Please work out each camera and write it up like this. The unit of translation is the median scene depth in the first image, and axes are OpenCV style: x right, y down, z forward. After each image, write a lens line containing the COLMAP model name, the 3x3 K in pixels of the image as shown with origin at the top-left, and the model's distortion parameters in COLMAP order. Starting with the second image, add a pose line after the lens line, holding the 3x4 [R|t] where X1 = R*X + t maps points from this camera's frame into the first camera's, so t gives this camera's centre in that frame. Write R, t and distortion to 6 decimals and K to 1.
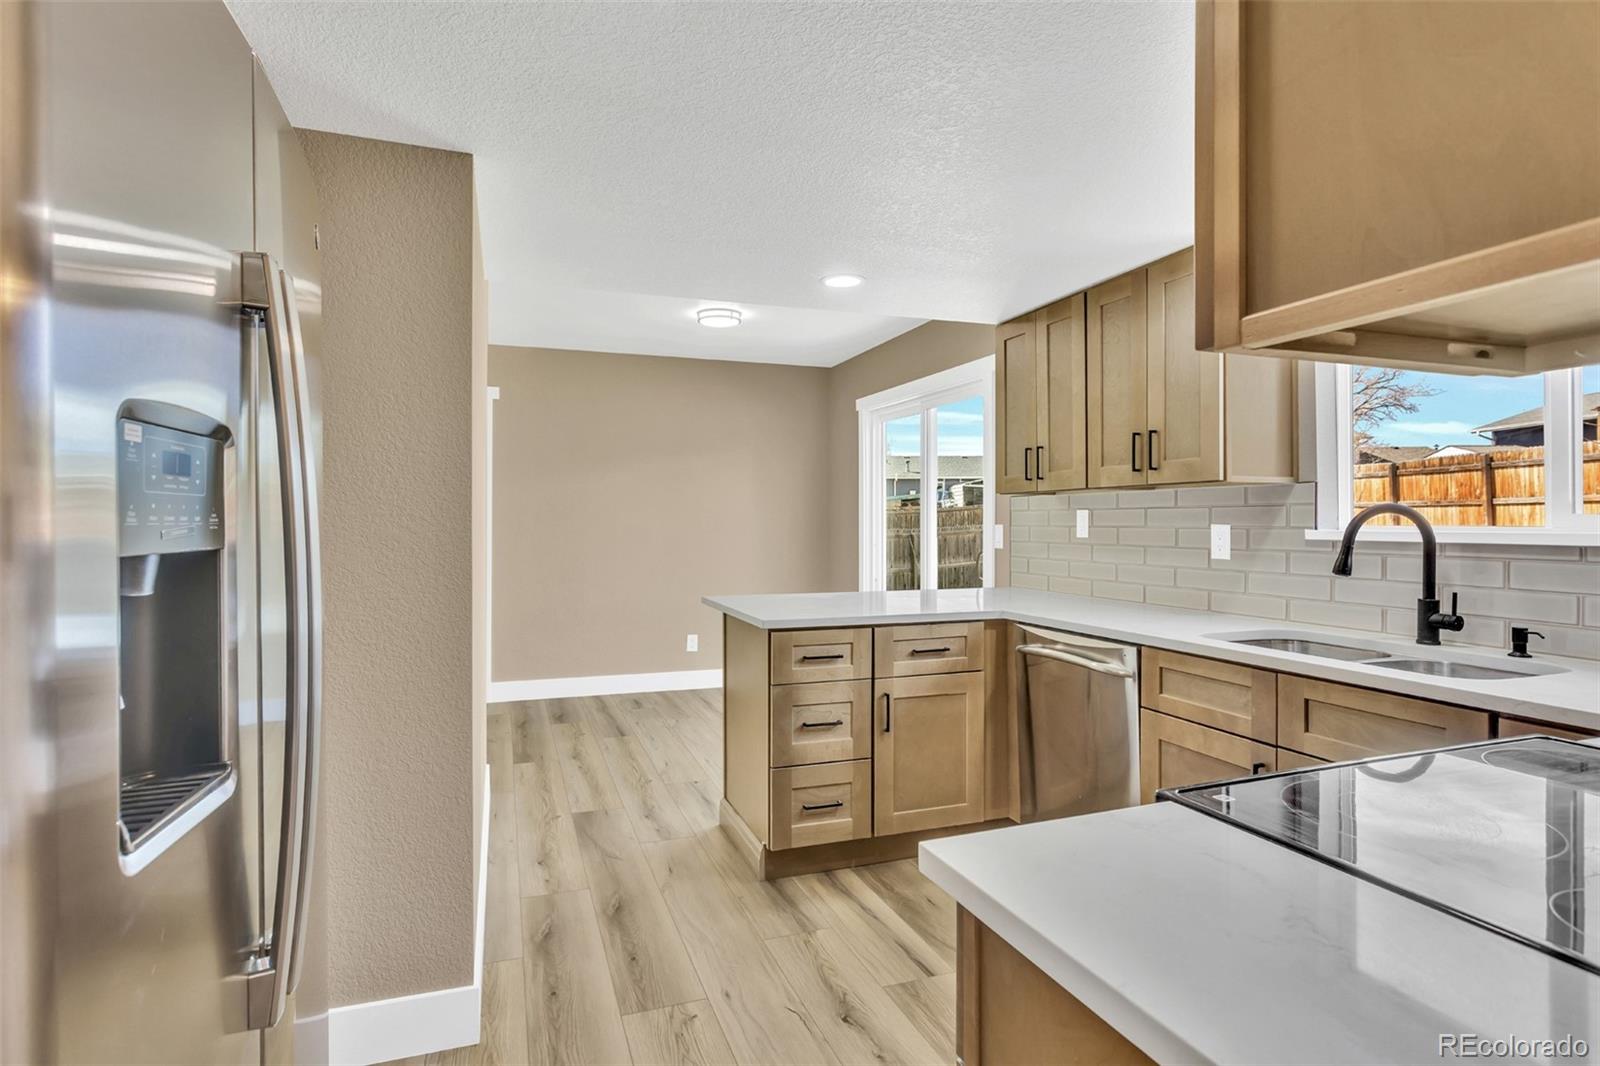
lens RADIAL K [[814.9, 0, 800.3], [0, 814.9, 521.4], [0, 0, 1]] dist [-0.010817, 0.008070]
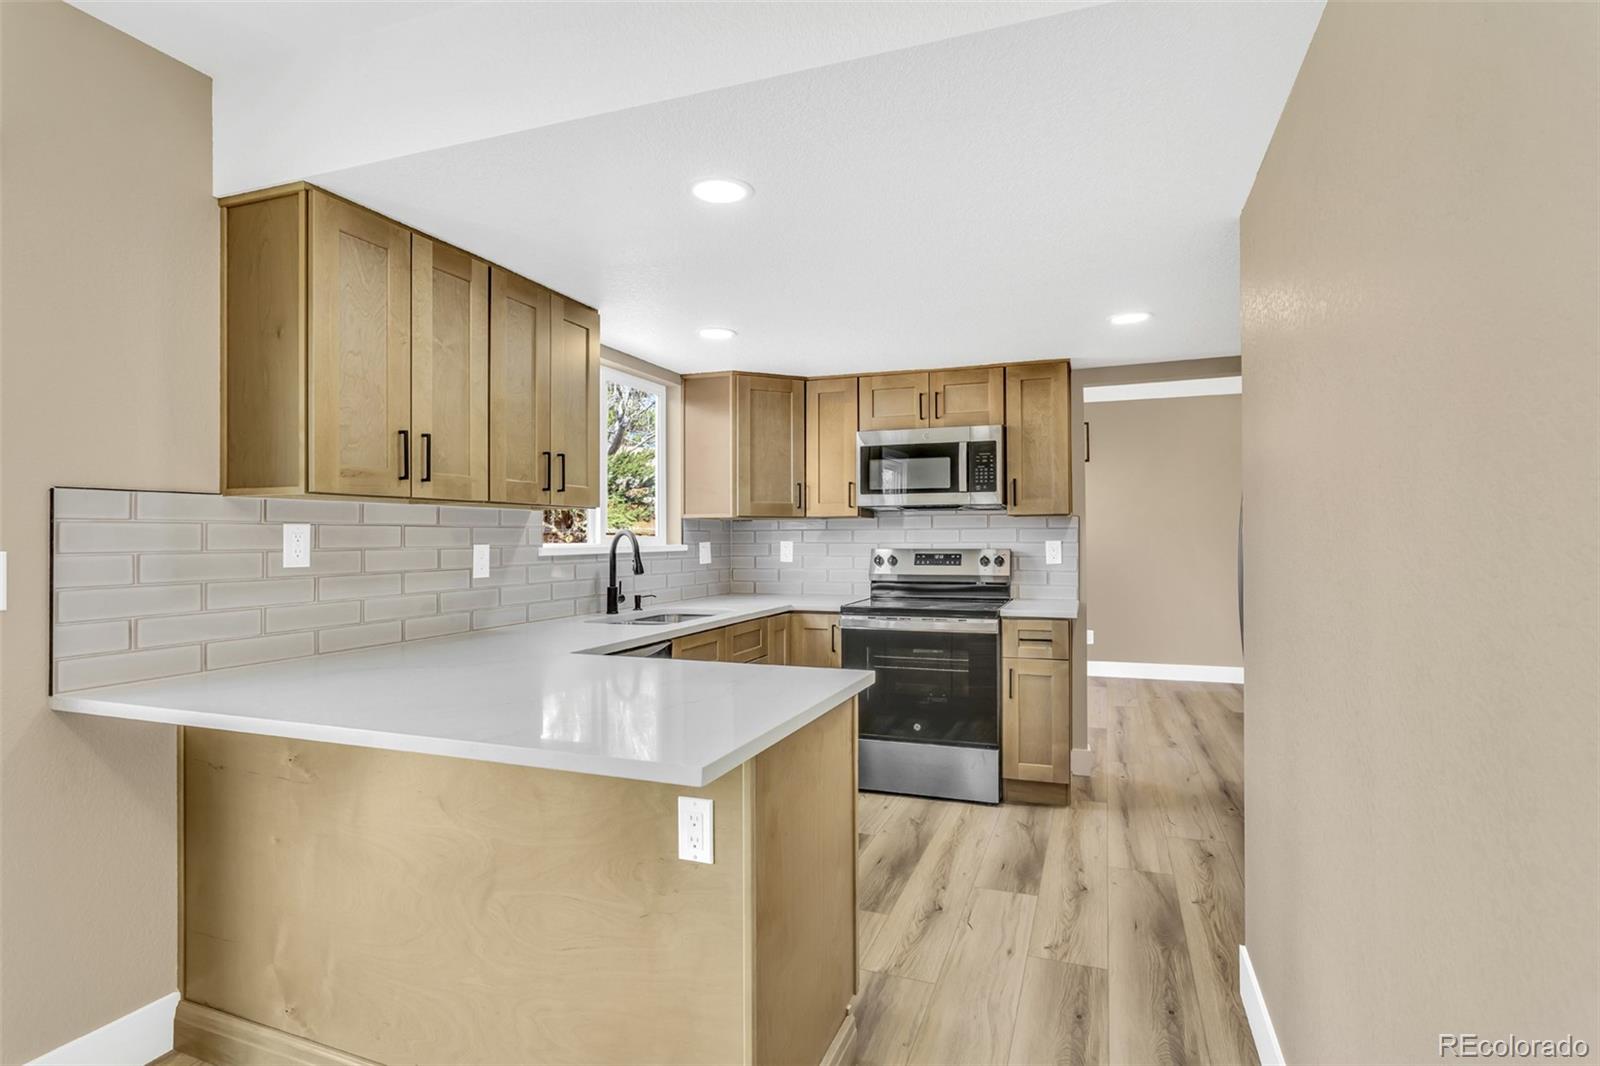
lens RADIAL K [[814.9, 0, 765.5], [0, 814.9, 536.0], [0, 0, 1]] dist [-0.010817, 0.008070]
pose [[-0.735650, 0.002709, 0.677357, -0.460144], [0.002248, 0.999996, -0.001558, -0.004377], [-0.677359, 0.000377, -0.735653, 1.551855]]
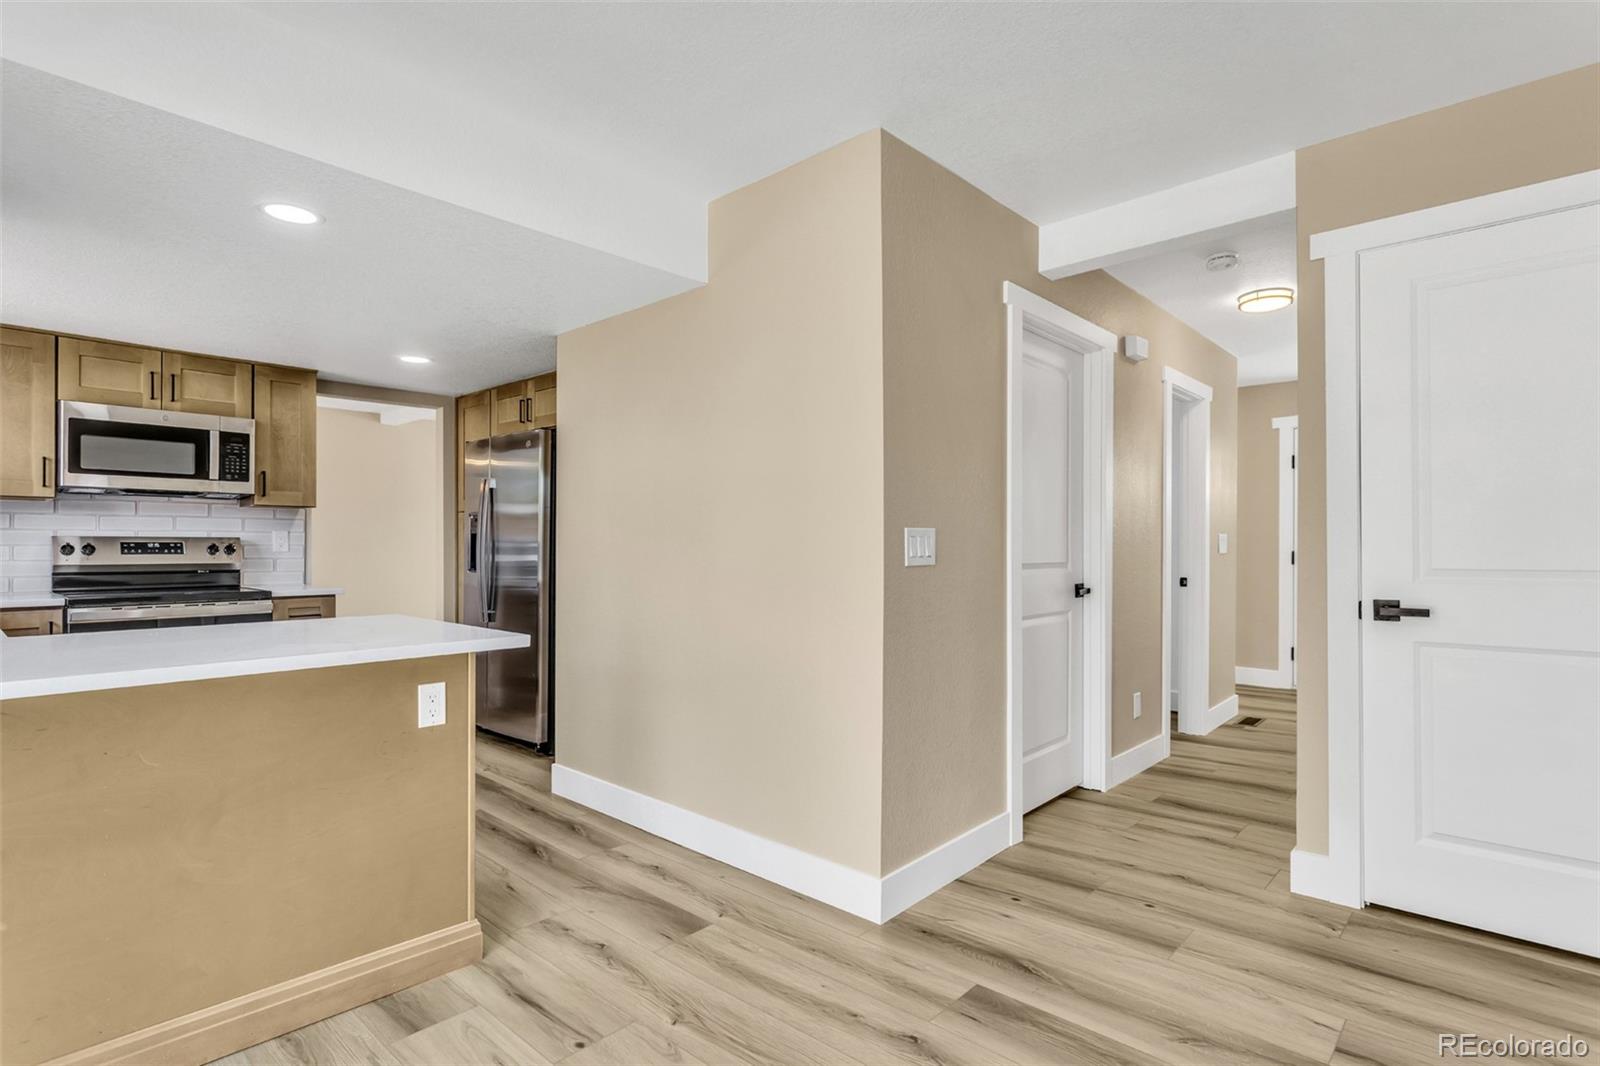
lens RADIAL K [[814.9, 0, 832.0], [0, 814.9, 550.9], [0, 0, 1]] dist [-0.010817, 0.008070]
pose [[-0.881969, 0.001655, -0.471304, -0.033028], [-0.000765, 0.999987, 0.004943, 0.035927], [0.471306, 0.004720, -0.881957, 2.062279]]
